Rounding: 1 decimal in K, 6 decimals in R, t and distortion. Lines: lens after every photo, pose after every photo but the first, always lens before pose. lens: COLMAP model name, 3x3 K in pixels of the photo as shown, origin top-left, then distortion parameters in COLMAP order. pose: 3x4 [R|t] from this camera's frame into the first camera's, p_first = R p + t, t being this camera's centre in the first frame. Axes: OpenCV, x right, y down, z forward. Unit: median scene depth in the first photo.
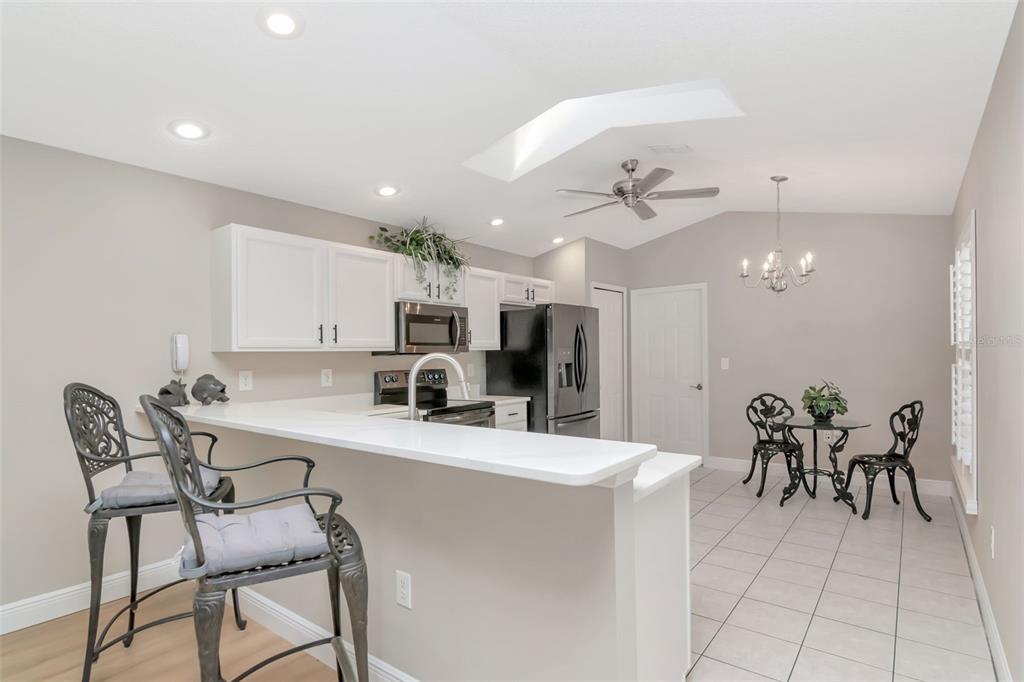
lens RADIAL K [[516.9, 0, 512.0], [0, 516.9, 341.0], [0, 0, 1]] dist [-0.001992, -0.000413]
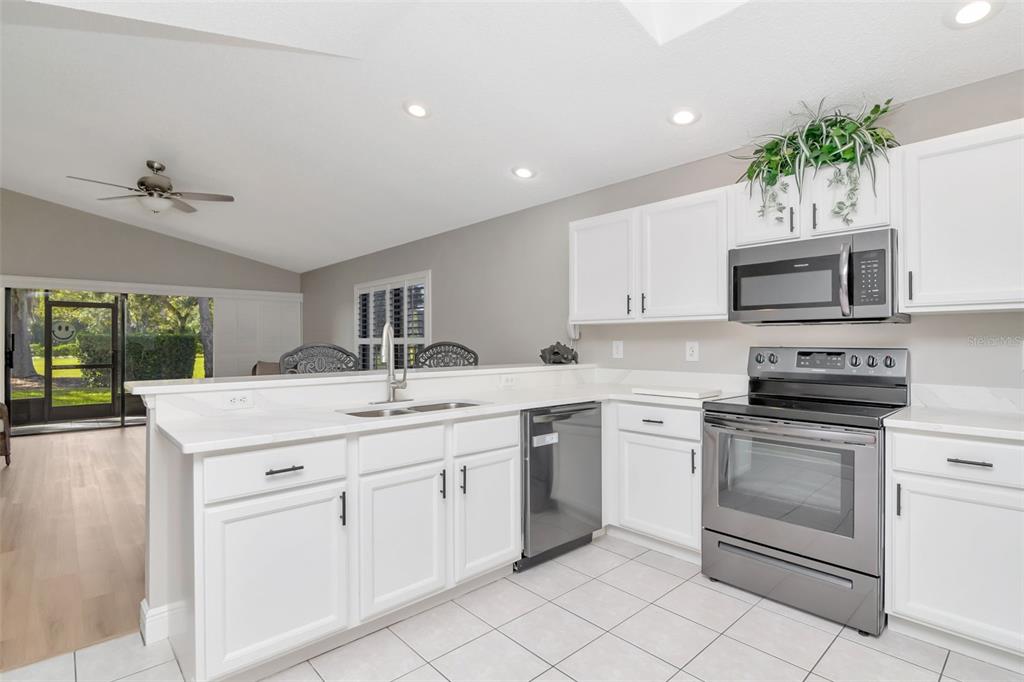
lens RADIAL K [[516.9, 0, 512.0], [0, 516.9, 341.0], [0, 0, 1]] dist [-0.001992, -0.000413]
pose [[-0.168205, 0.013450, -0.985660, 0.815338], [0.029472, 0.999529, 0.008610, 0.051459], [0.985311, -0.027601, -0.168522, 1.199513]]
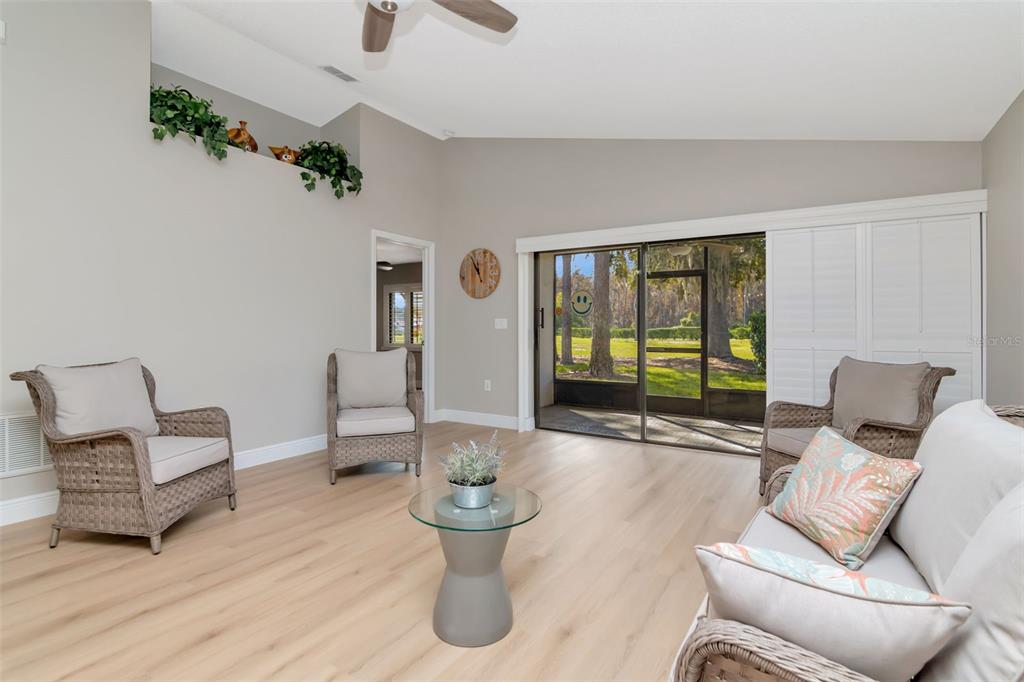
lens RADIAL K [[498.9, 0, 518.6], [0, 498.9, 322.0], [0, 0, 1]] dist [0.001911, 0.000383]
pose [[-0.995039, 0.012745, -0.098662, -0.856817], [0.016268, 0.999256, -0.034979, 0.094223], [0.098143, -0.036411, -0.994506, 0.483756]]
